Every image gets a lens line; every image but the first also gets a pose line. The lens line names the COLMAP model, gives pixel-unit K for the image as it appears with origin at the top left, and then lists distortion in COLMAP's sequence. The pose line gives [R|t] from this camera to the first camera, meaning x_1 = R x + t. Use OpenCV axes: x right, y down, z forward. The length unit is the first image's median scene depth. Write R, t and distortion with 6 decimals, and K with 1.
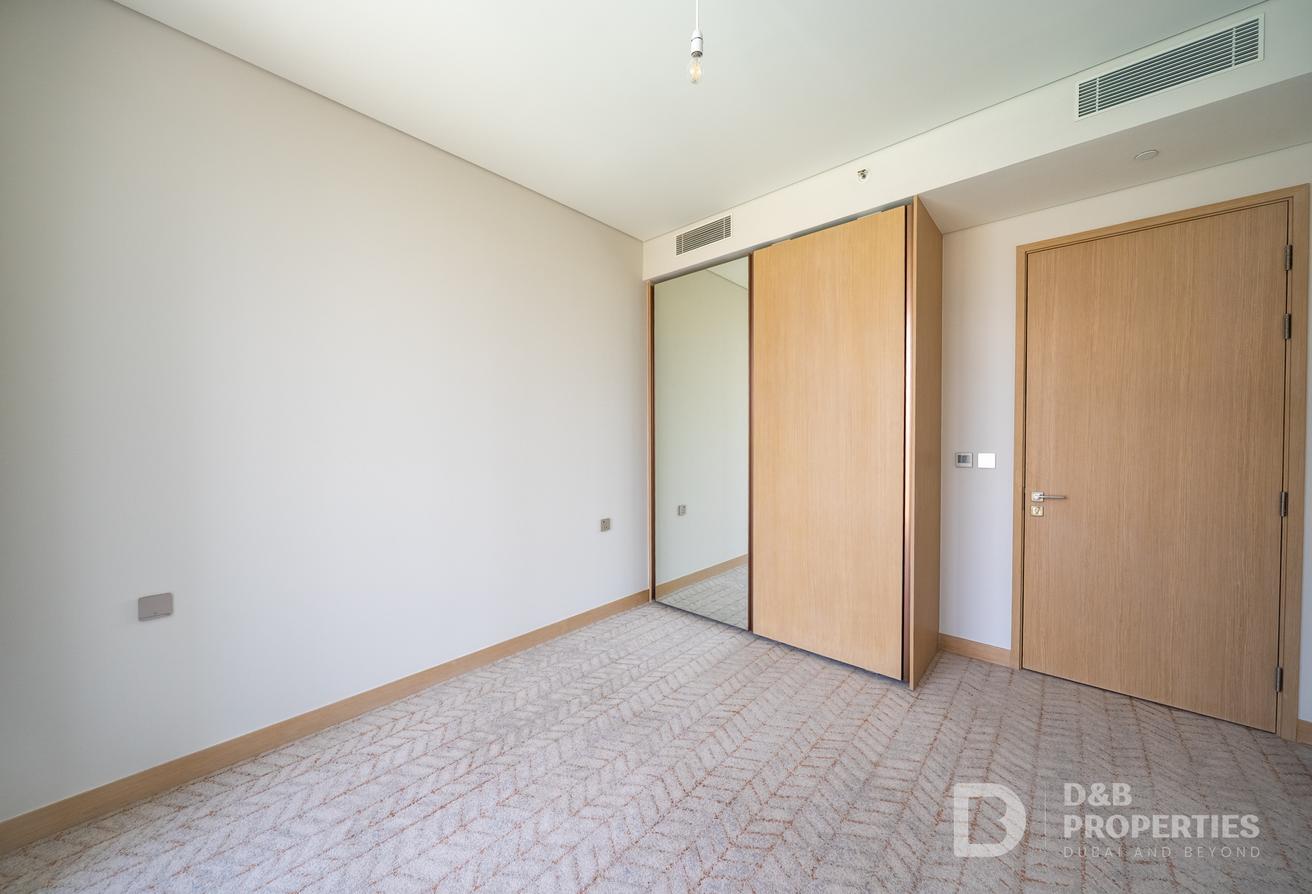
lens RADIAL K [[458.0, 0, 659.3], [0, 458.0, 449.6], [0, 0, 1]] dist [-0.005652, -0.000178]
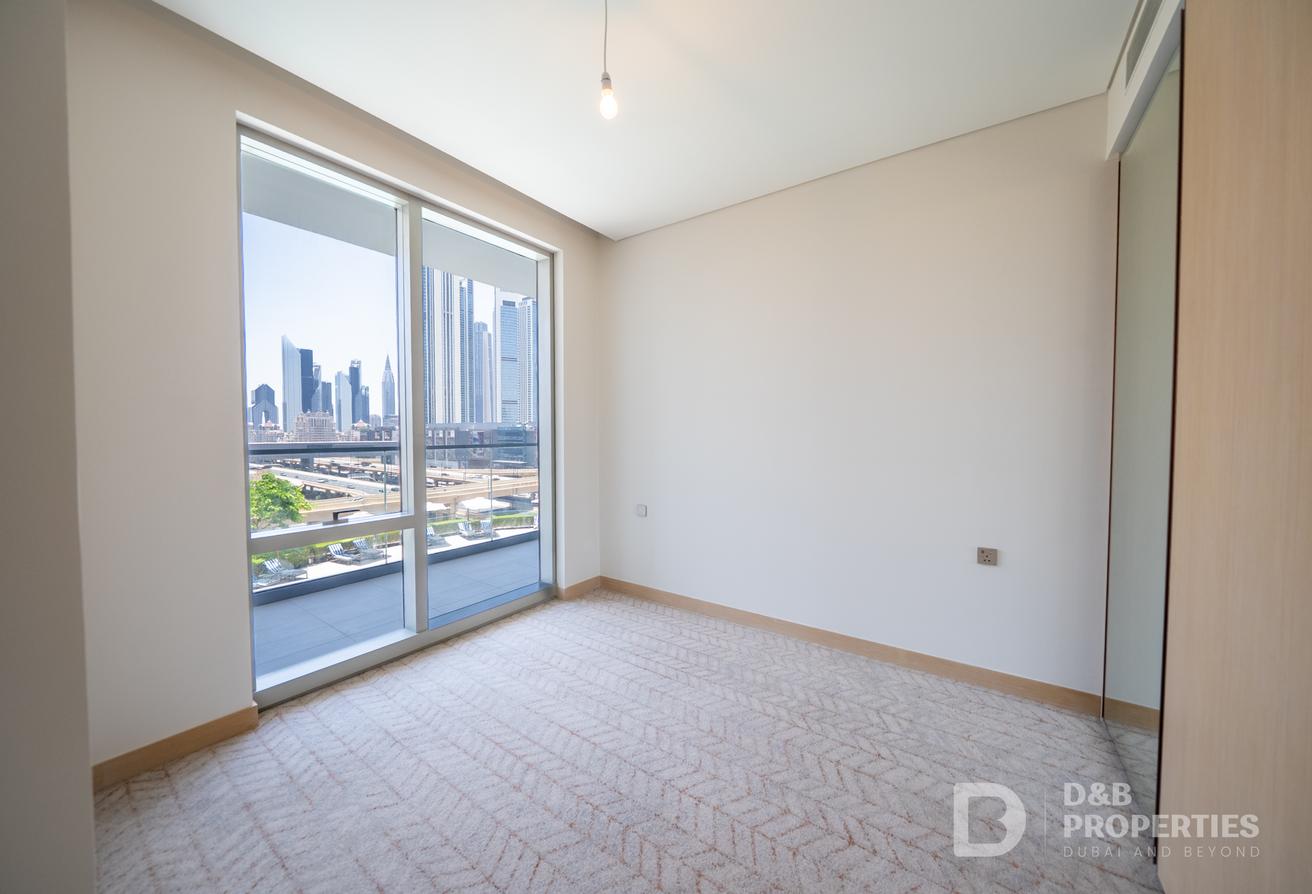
lens RADIAL K [[458.0, 0, 659.3], [0, 458.0, 449.6], [0, 0, 1]] dist [-0.005652, -0.000178]
pose [[0.119930, 0.042577, -0.991869, 0.818173], [-0.029561, 0.998790, 0.039300, -0.019618], [0.992342, 0.024607, 0.121044, 0.659056]]
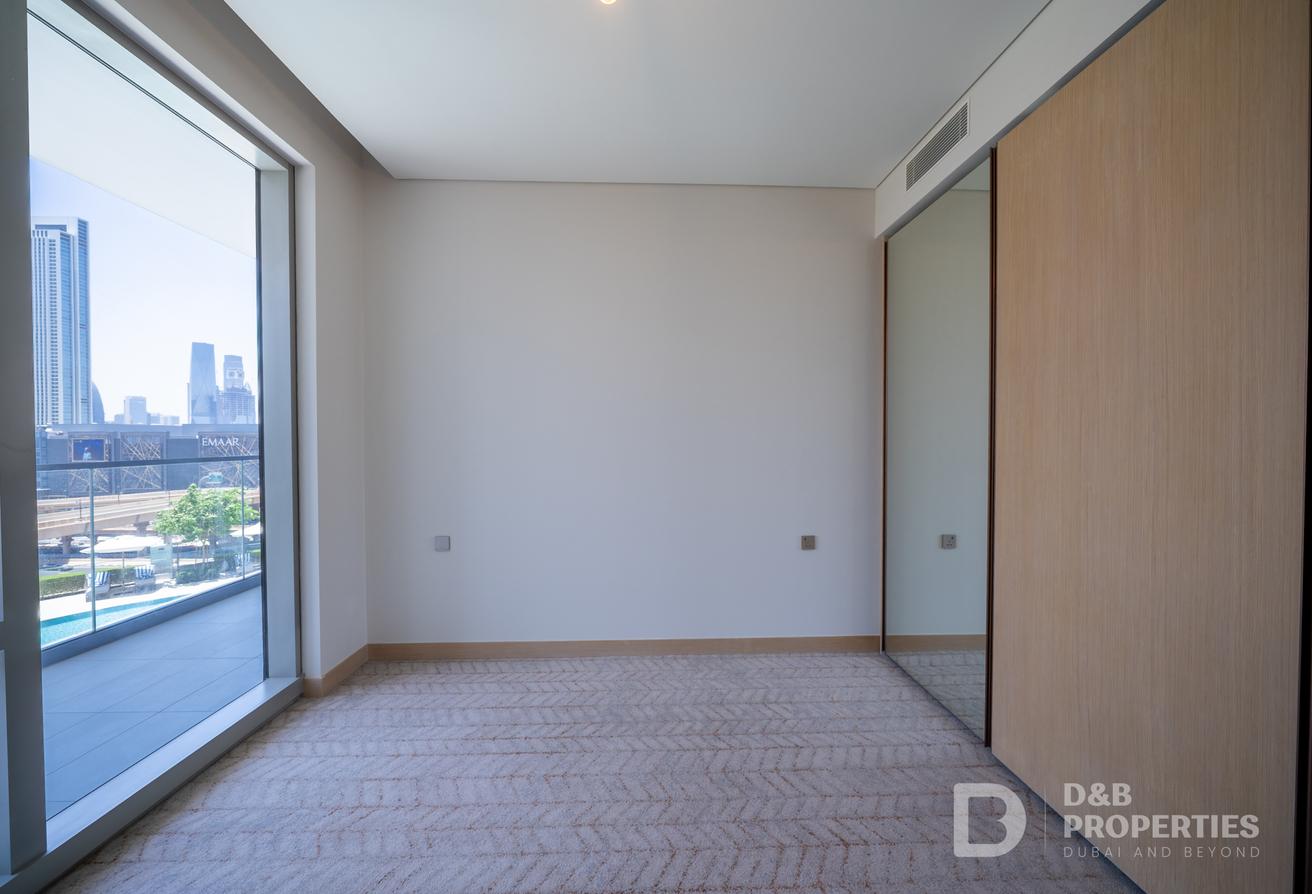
lens RADIAL K [[462.9, 0, 660.3], [0, 462.9, 448.3], [0, 0, 1]] dist [-0.004703, -0.000295]
pose [[0.693660, 0.017848, -0.720081, 0.487842], [-0.021968, 0.999752, 0.003619, -0.011178], [0.719967, 0.013308, 0.693881, 0.334584]]
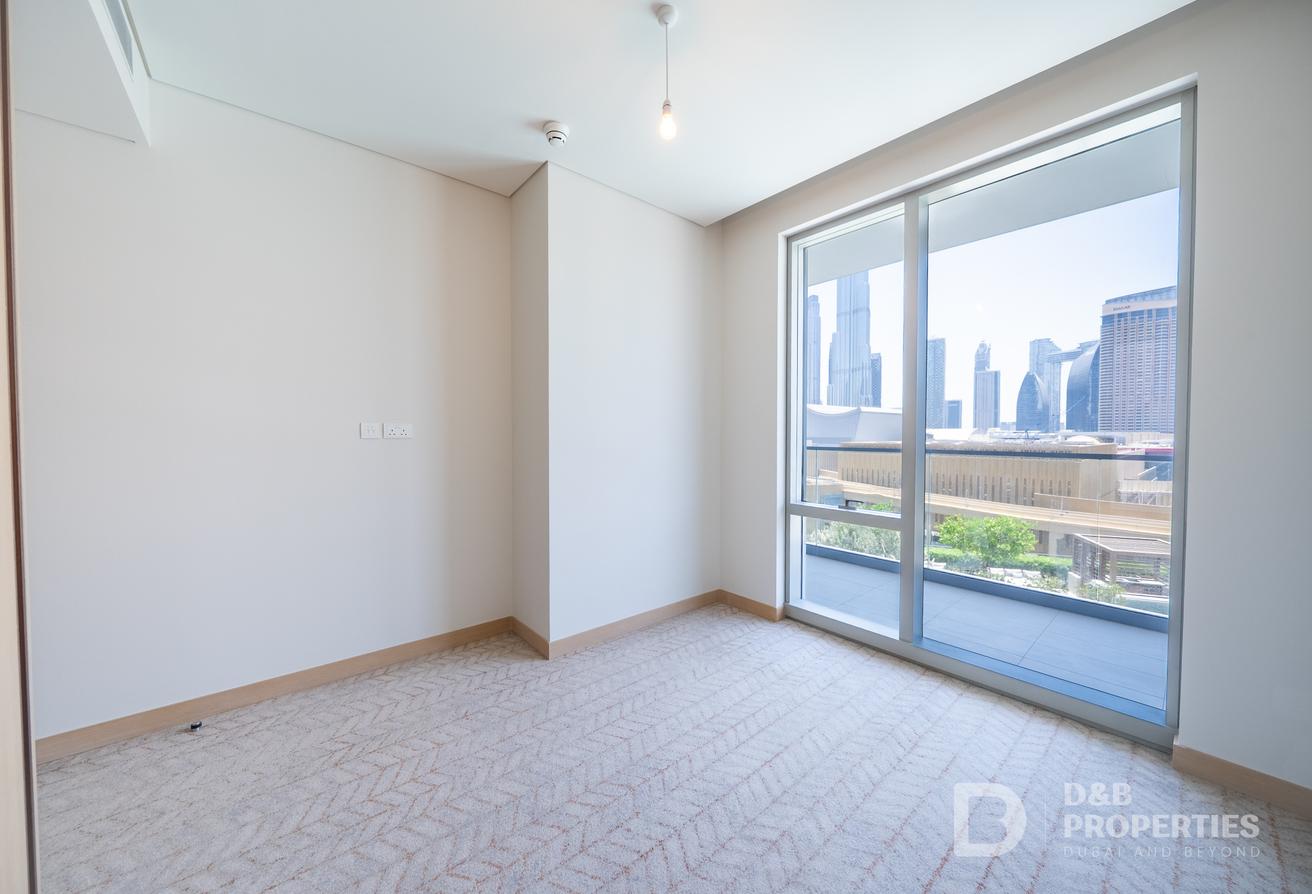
lens RADIAL K [[462.9, 0, 660.3], [0, 462.9, 448.3], [0, 0, 1]] dist [-0.004703, -0.000295]
pose [[-0.991314, -0.003017, 0.131485, -0.041248], [0.005002, 0.998148, 0.060621, -0.039503], [-0.131424, 0.060752, -0.989463, 1.479403]]
